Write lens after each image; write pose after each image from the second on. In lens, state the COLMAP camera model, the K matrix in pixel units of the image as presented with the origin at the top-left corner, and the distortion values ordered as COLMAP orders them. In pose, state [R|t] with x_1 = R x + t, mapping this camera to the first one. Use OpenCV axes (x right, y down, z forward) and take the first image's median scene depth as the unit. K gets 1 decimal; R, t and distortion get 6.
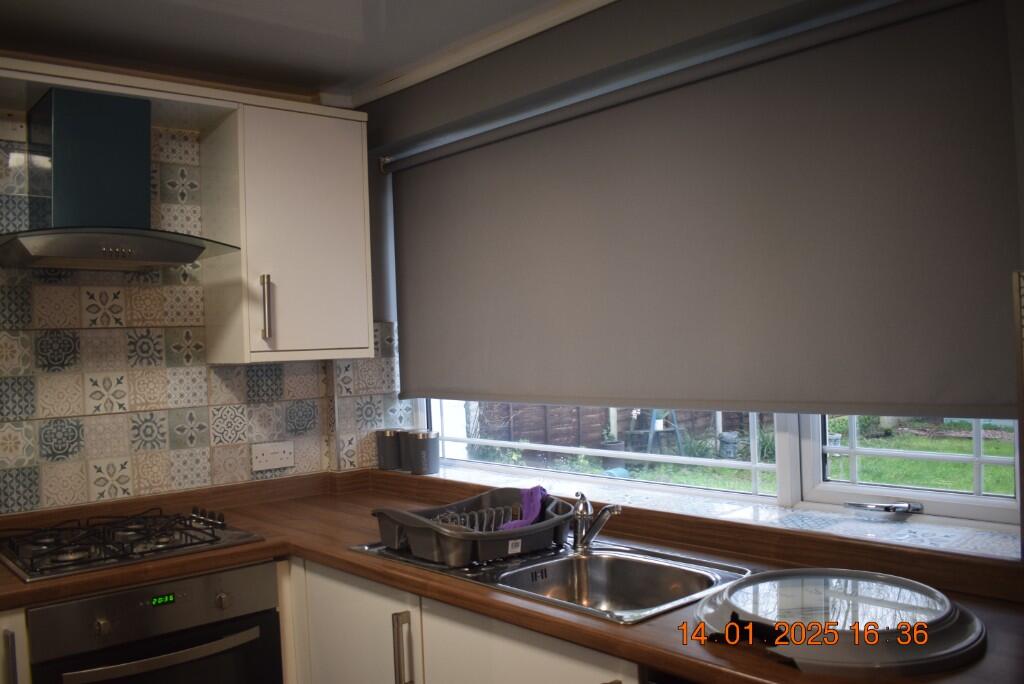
lens RADIAL K [[871.8, 0, 512.0], [0, 871.8, 342.0], [0, 0, 1]] dist [-0.086499, 0.008500]
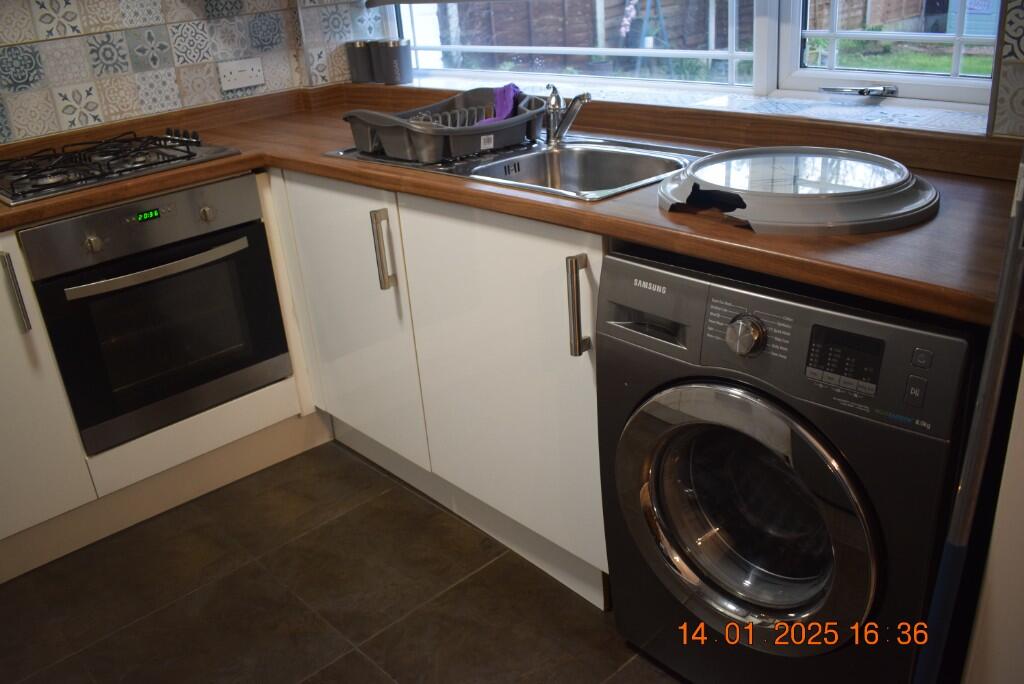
lens RADIAL K [[871.8, 0, 512.0], [0, 871.8, 342.0], [0, 0, 1]] dist [-0.086499, 0.008500]
pose [[0.999154, -0.041107, -0.001261, 0.018686], [0.038149, 0.914927, 0.401814, 0.035909], [-0.015364, -0.401522, 0.915721, -0.009564]]
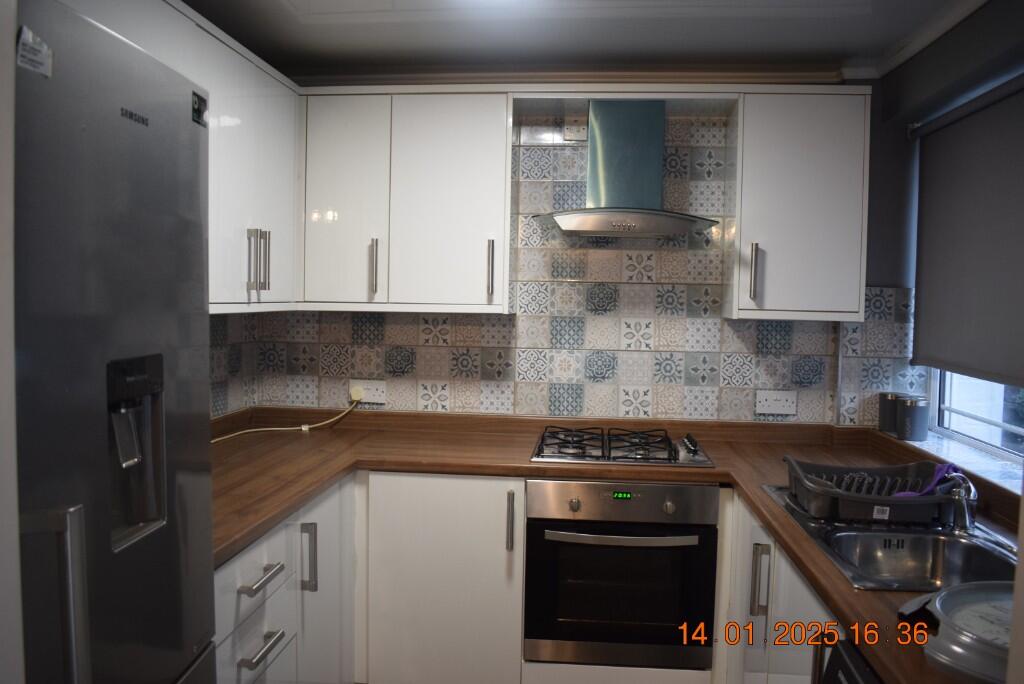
lens RADIAL K [[871.8, 0, 512.0], [0, 871.8, 342.0], [0, 0, 1]] dist [-0.086499, 0.008500]
pose [[0.678479, 0.089708, -0.729122, 0.343815], [-0.044569, 0.995714, 0.081036, -0.025461], [0.733267, -0.022485, 0.679569, -0.016144]]
